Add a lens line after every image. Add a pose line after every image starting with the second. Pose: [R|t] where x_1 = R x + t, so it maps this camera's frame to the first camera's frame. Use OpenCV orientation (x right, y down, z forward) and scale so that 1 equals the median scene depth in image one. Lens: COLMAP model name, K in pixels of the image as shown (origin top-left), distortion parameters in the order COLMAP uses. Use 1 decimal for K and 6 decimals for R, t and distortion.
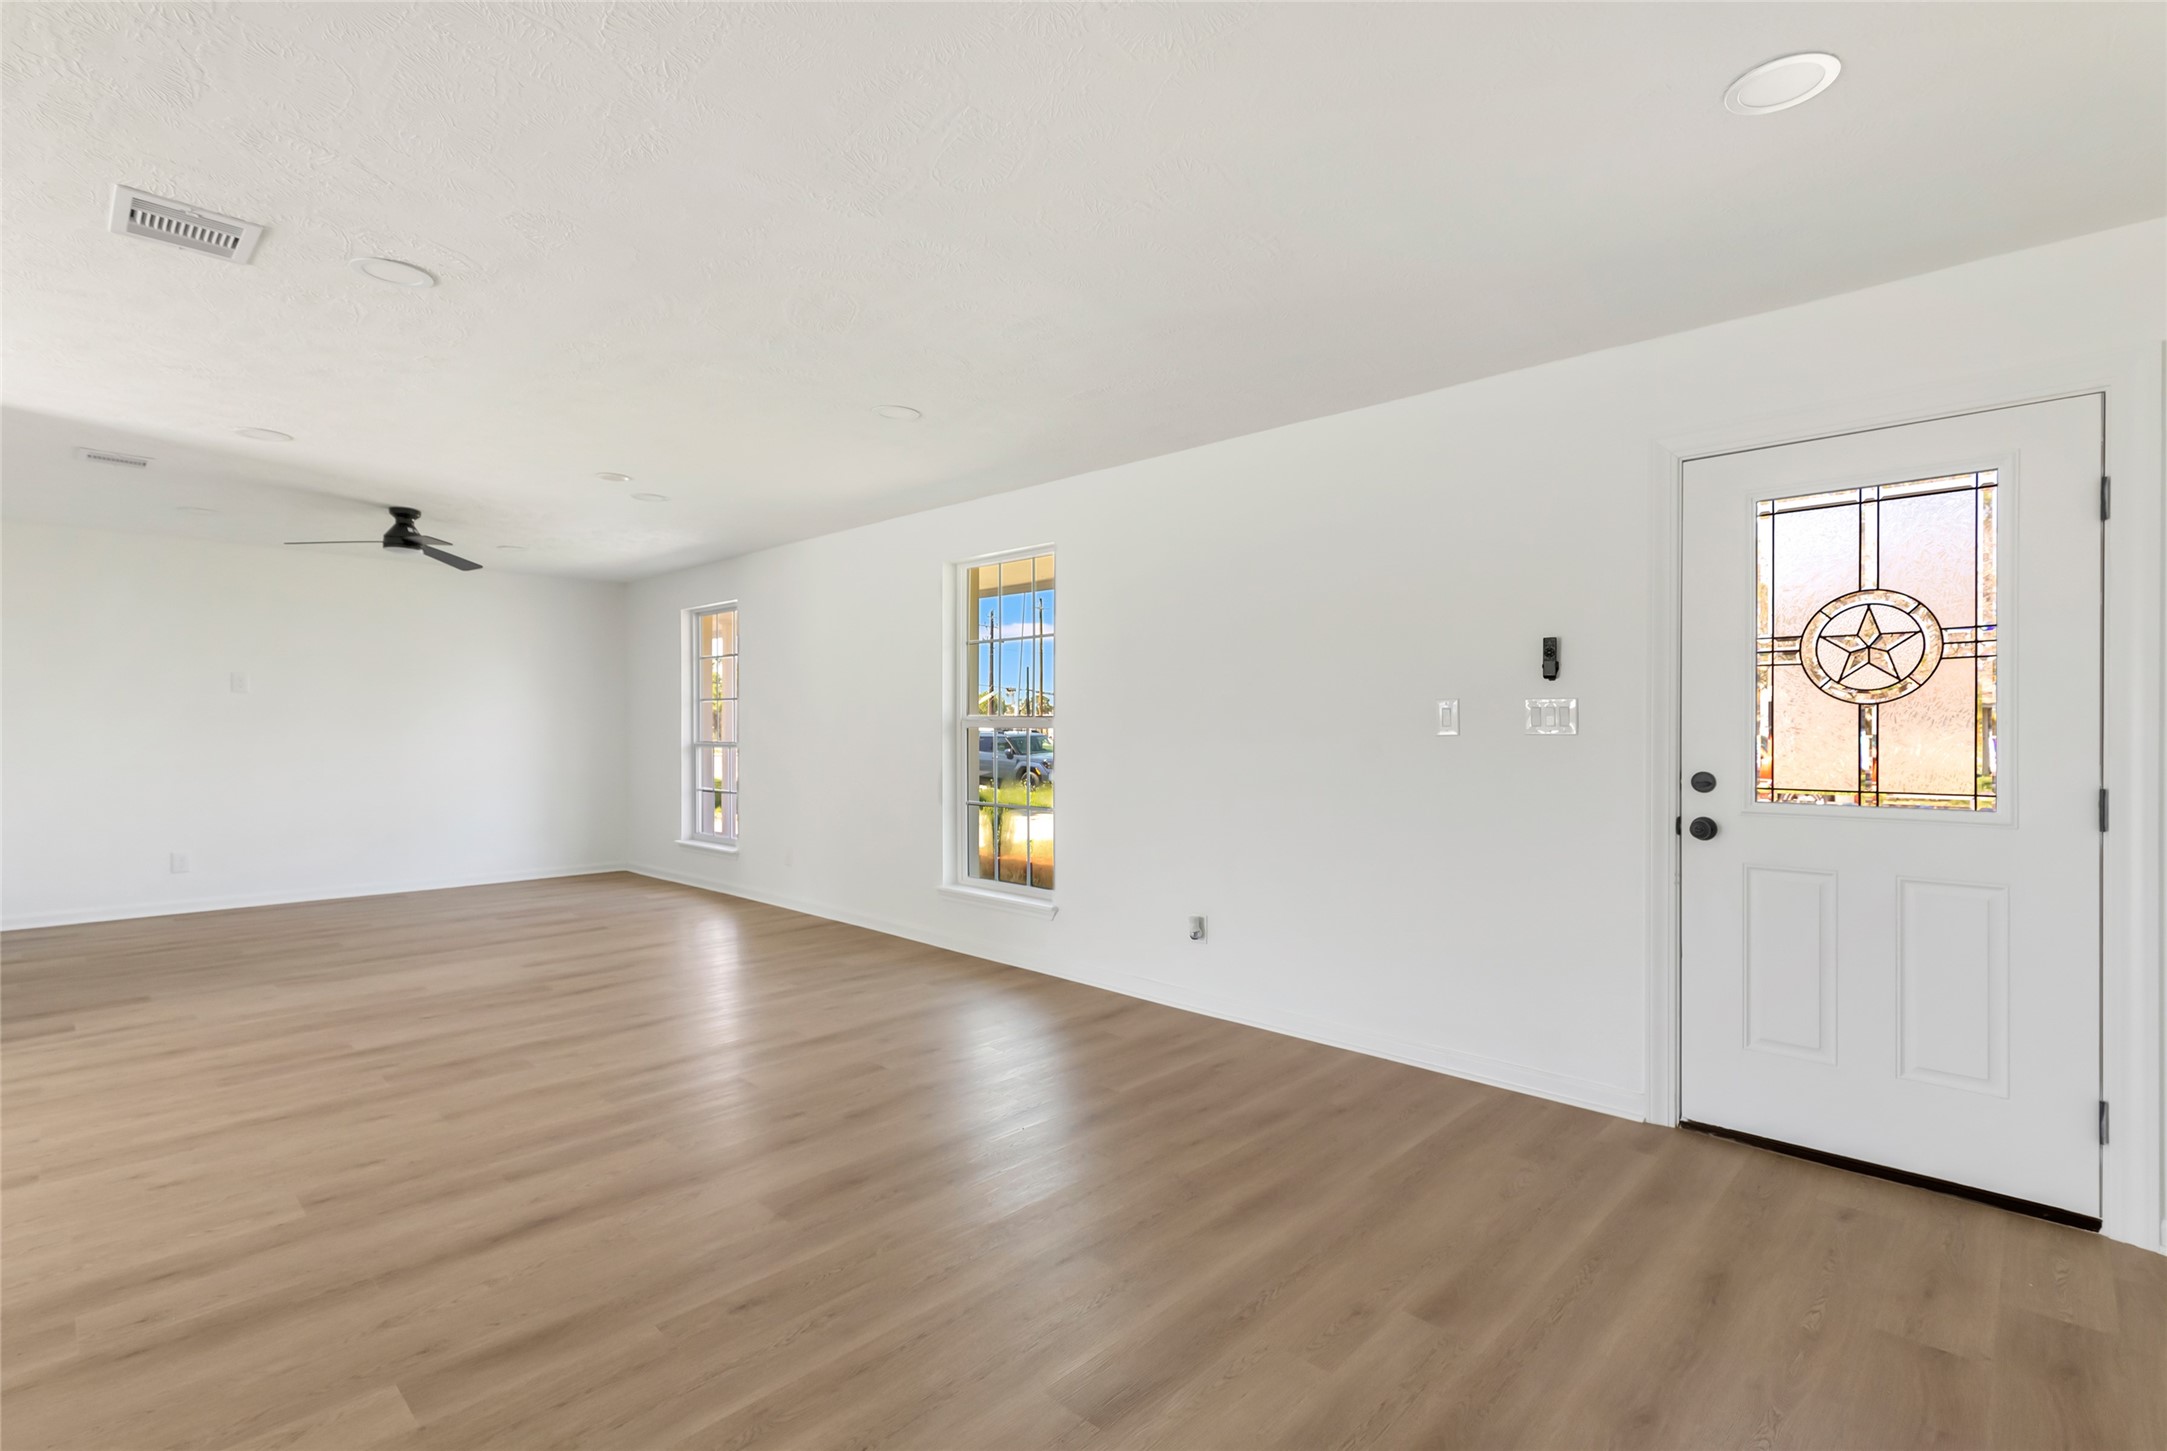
lens RADIAL K [[1019.7, 0, 1106.6], [0, 1019.7, 731.9], [0, 0, 1]] dist [0.000978, 0.000692]
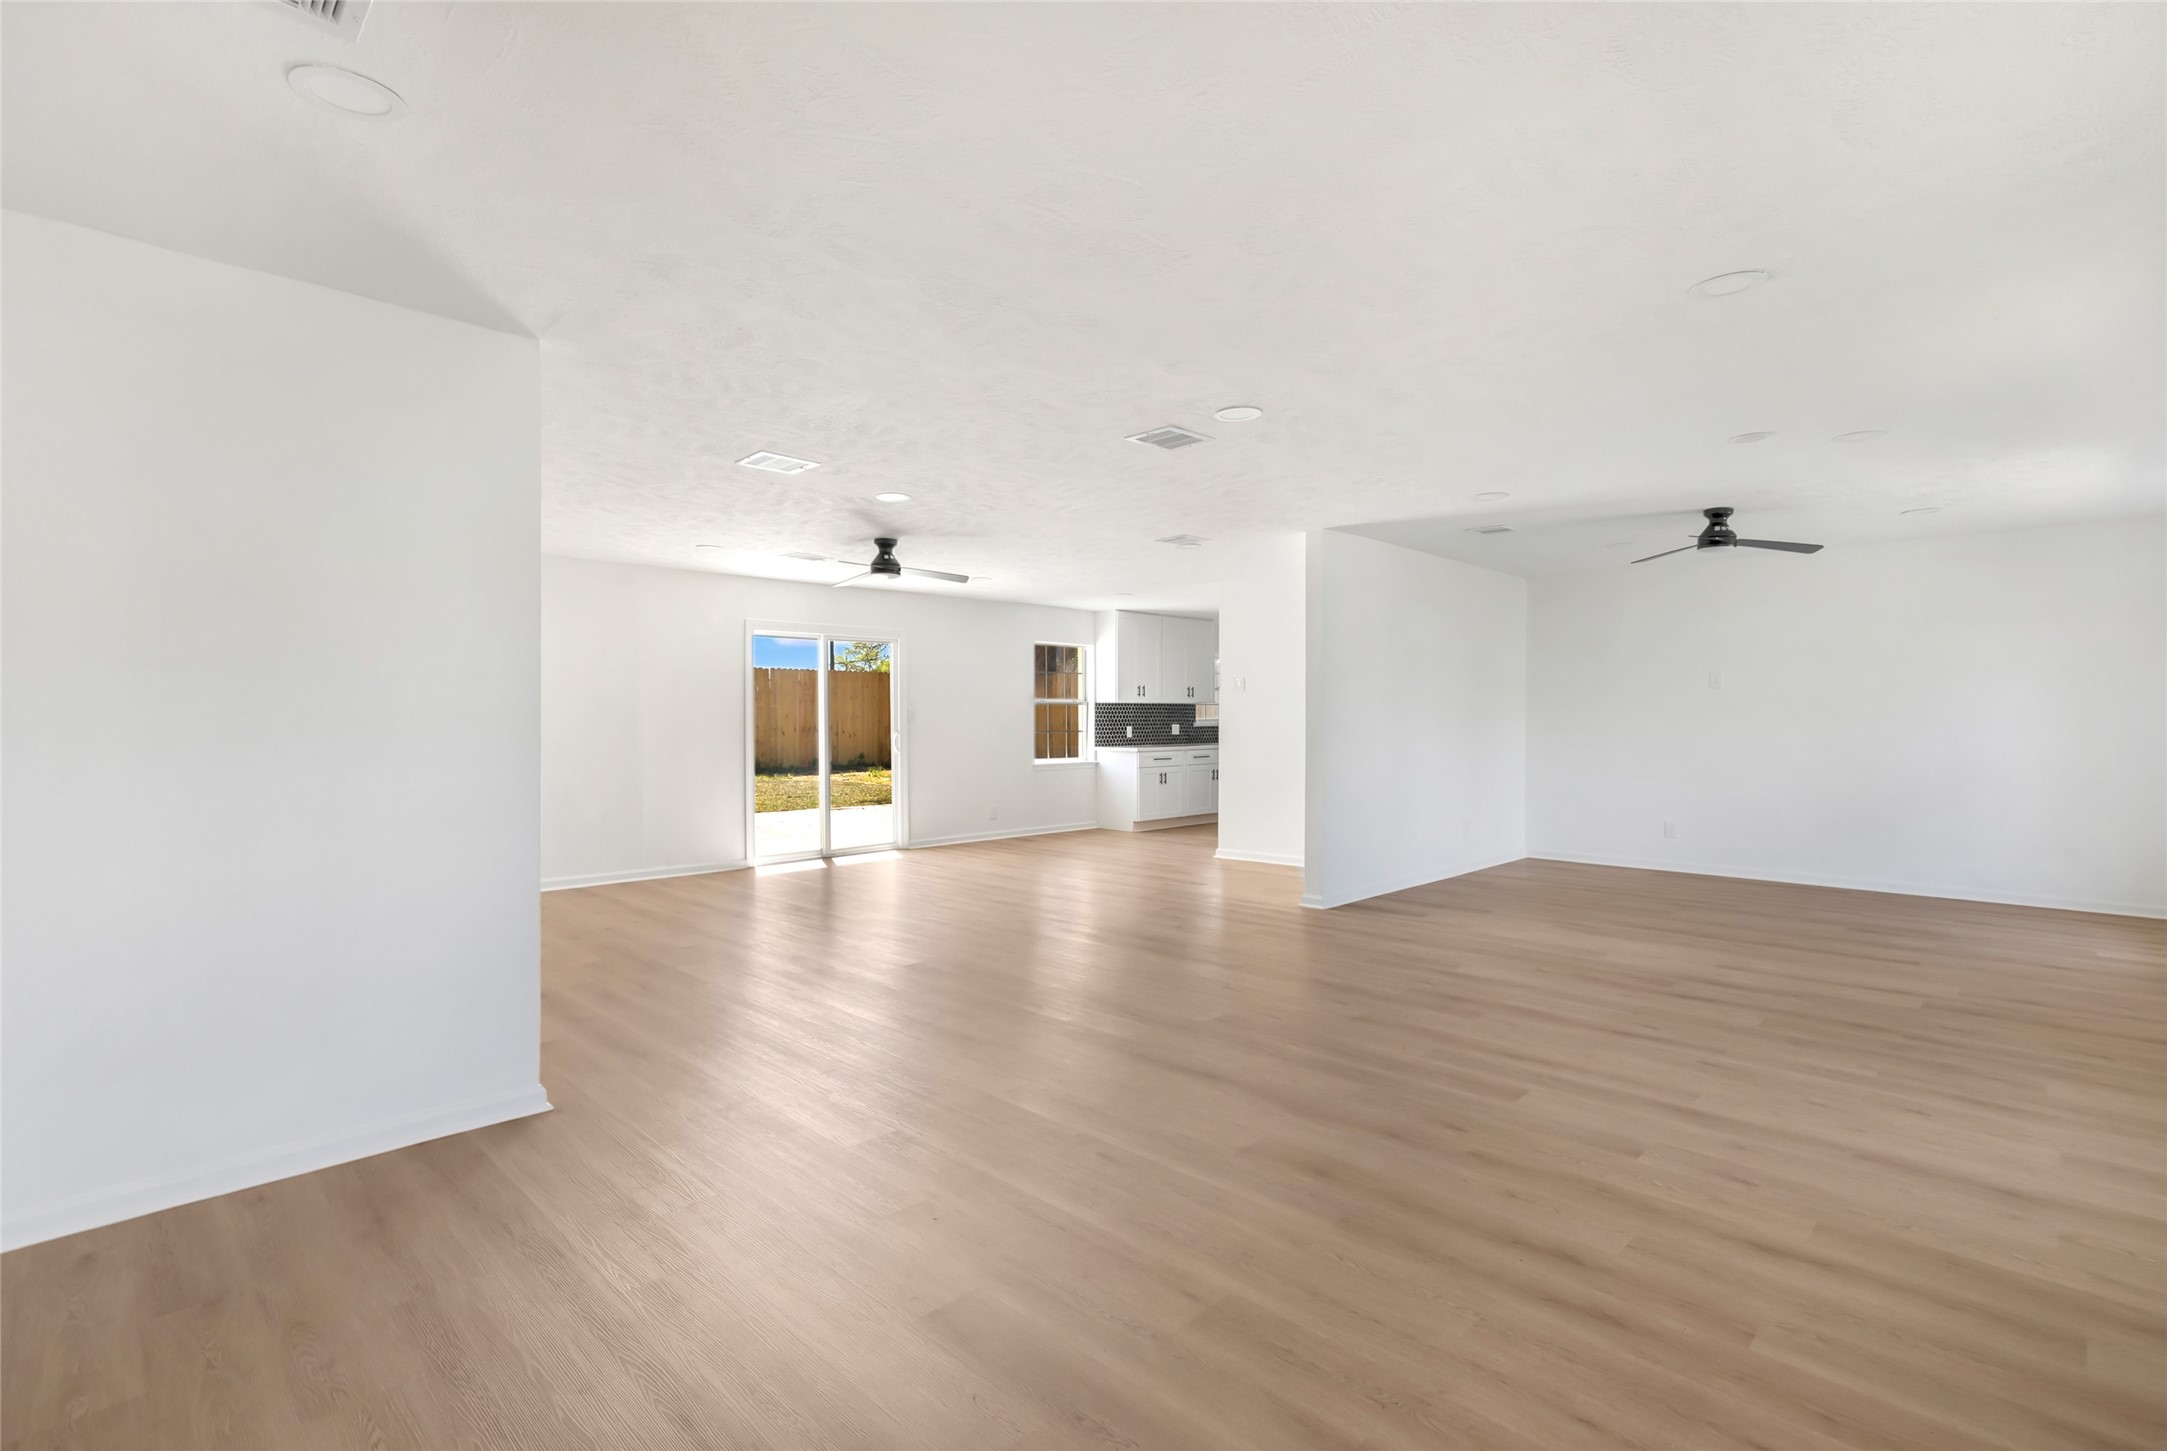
lens RADIAL K [[992.9, 0, 1066.8], [0, 992.9, 722.1], [0, 0, 1]] dist [0.001184, 0.000844]
pose [[-0.042301, 0.002064, -0.999103, 0.648483], [-0.003111, 0.999993, 0.002197, -0.001793], [0.999100, 0.003202, -0.042294, 0.695577]]
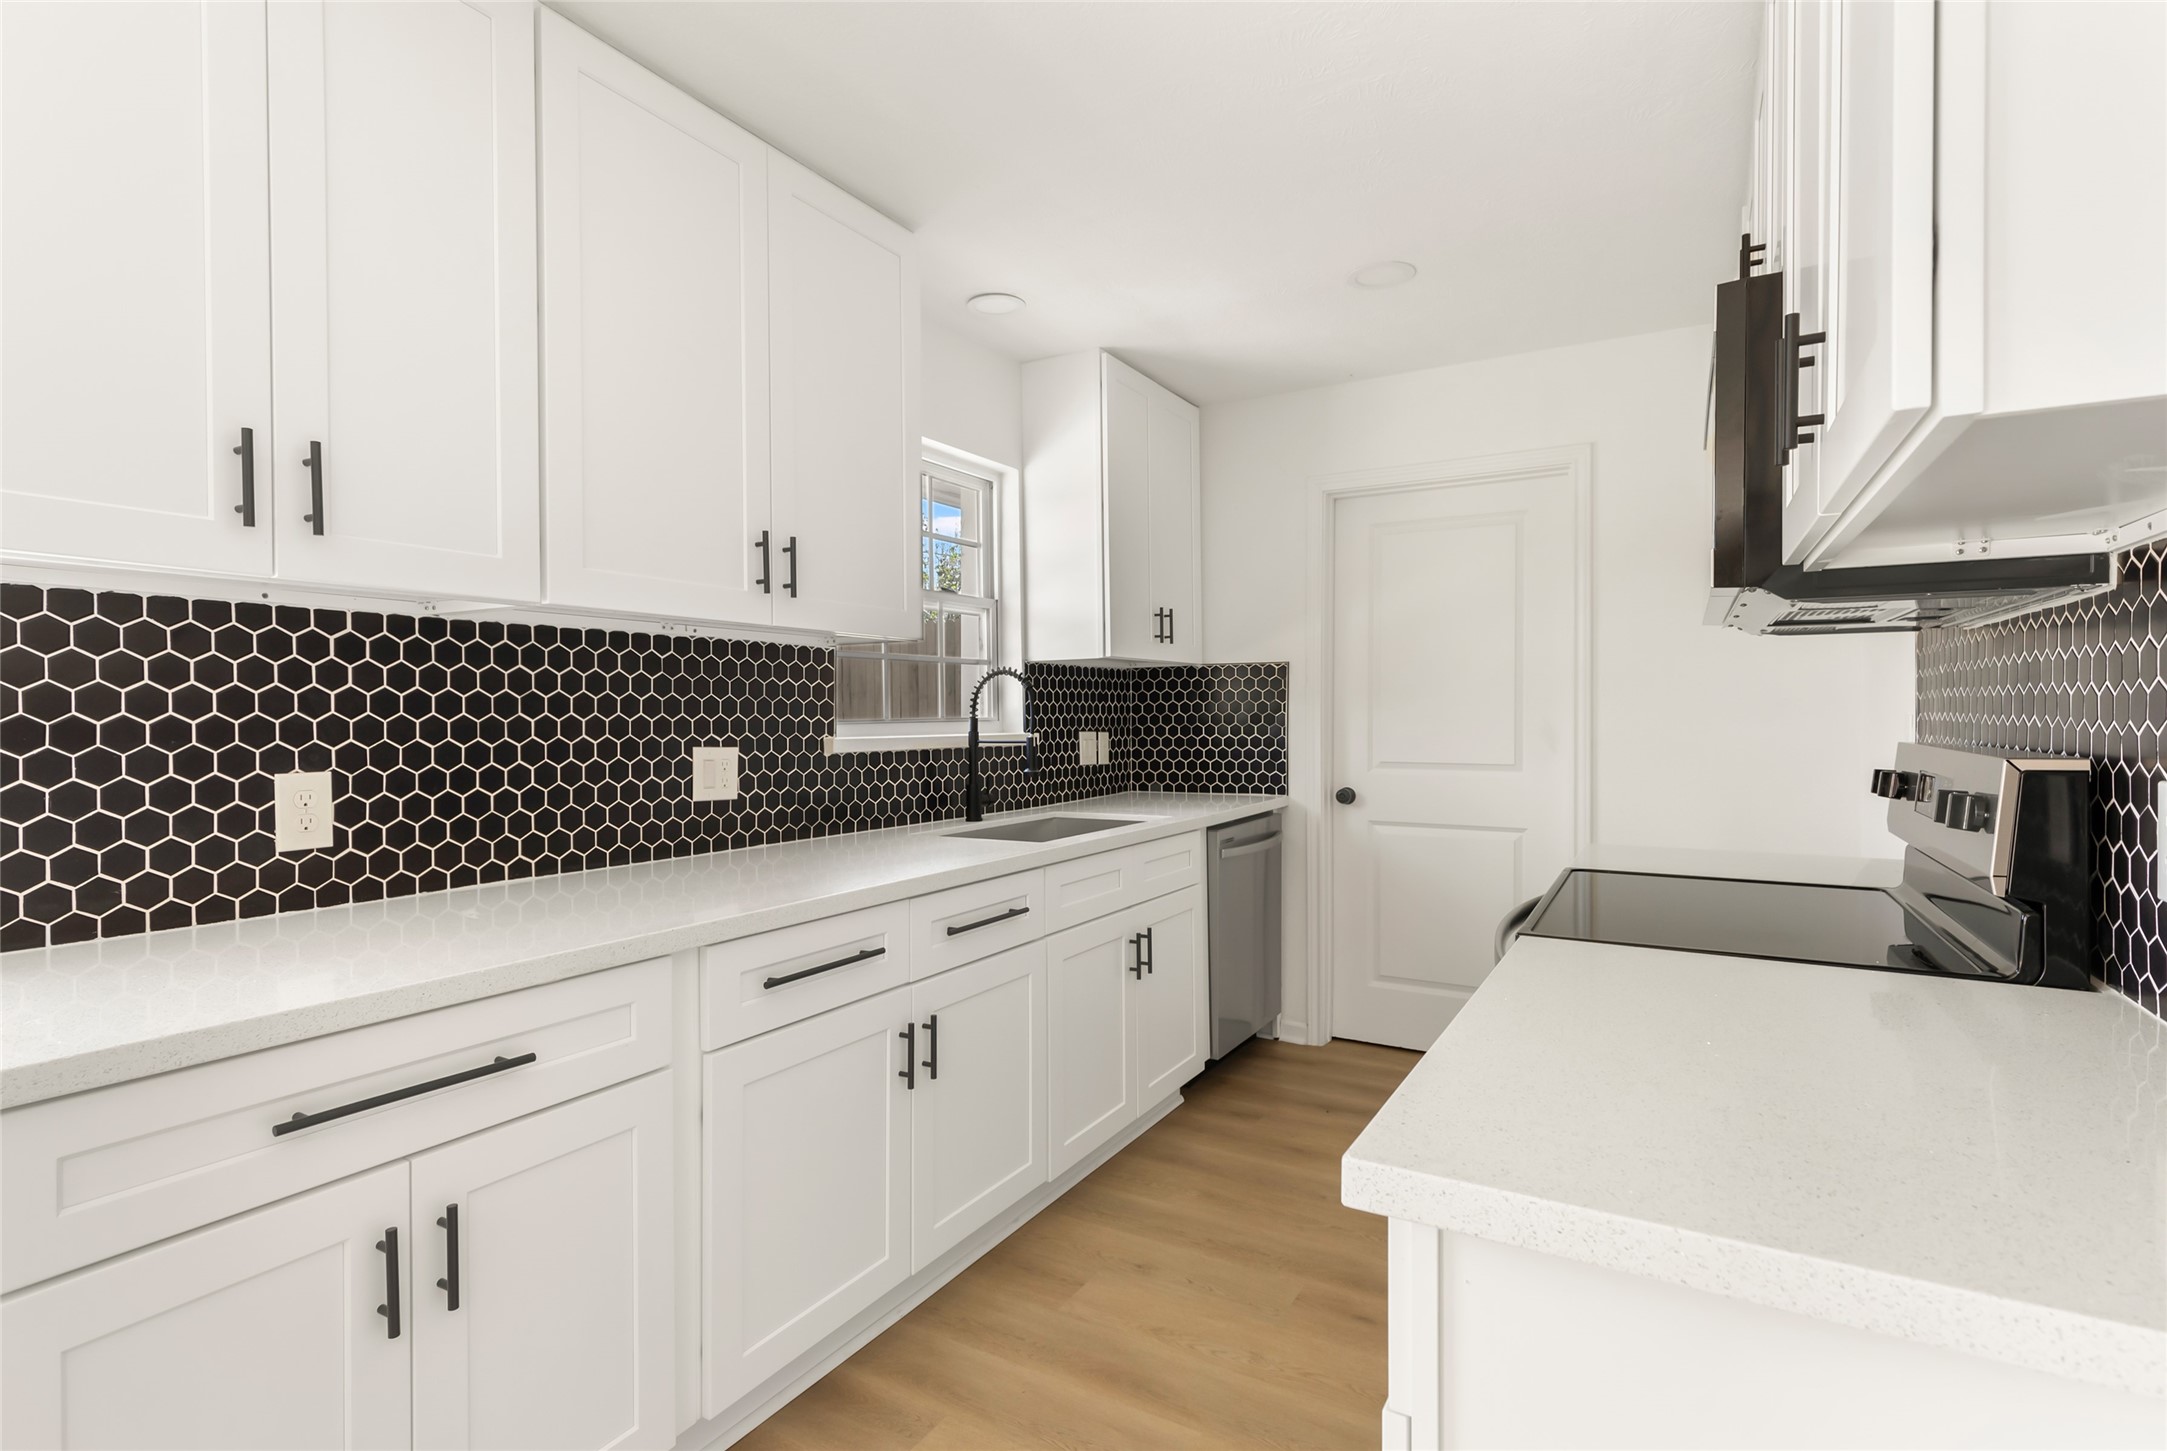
lens RADIAL K [[992.9, 0, 1066.8], [0, 992.9, 722.1], [0, 0, 1]] dist [0.001184, 0.000844]
pose [[0.209145, 0.006896, -0.977860, -2.463660], [-0.004694, 0.999971, 0.006048, -0.010025], [0.977873, 0.003325, 0.209172, 1.056035]]
